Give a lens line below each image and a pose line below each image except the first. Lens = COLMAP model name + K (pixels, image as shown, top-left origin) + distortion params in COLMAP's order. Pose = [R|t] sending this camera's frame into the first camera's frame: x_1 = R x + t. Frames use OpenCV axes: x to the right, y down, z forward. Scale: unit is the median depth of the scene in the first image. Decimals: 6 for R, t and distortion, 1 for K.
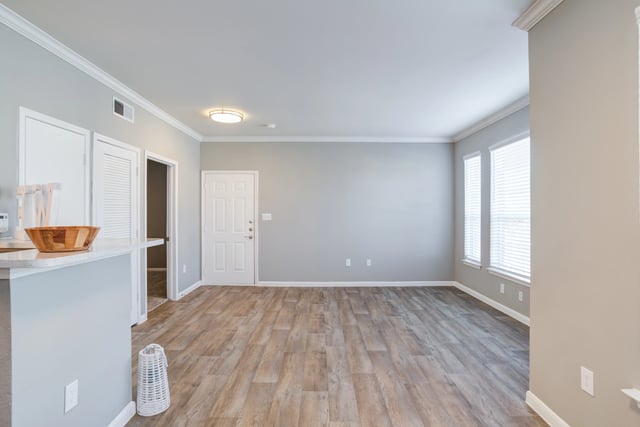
lens RADIAL K [[319.2, 0, 325.9], [0, 319.2, 211.7], [0, 0, 1]] dist [-0.029818, 0.000268]
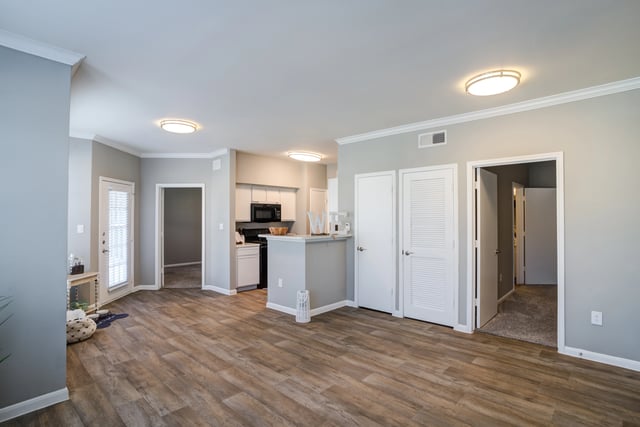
lens RADIAL K [[324.8, 0, 320.0], [0, 324.8, 213.5], [0, 0, 1]] dist [-0.030804, 0.001184]
pose [[-0.691005, -0.011216, -0.722763, 0.632422], [0.000839, 0.999866, -0.016319, -0.016758], [0.722849, -0.011883, -0.690904, 1.809039]]
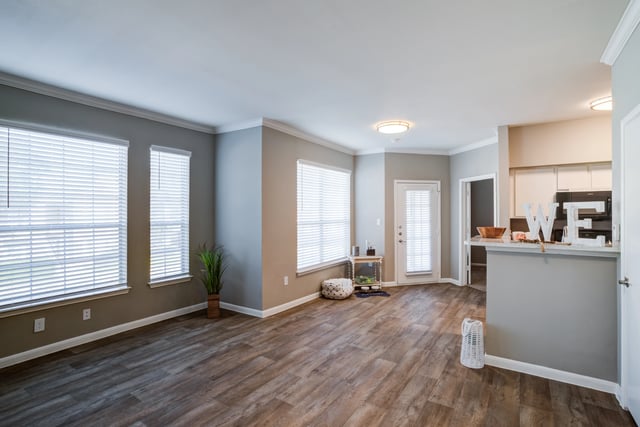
lens RADIAL K [[324.8, 0, 320.0], [0, 324.8, 213.5], [0, 0, 1]] dist [-0.030804, 0.001184]
pose [[-0.824525, -0.000242, 0.565825, -0.570595], [-0.001680, 0.999997, -0.002021, -0.018613], [-0.565822, -0.002617, -0.824523, 1.820141]]
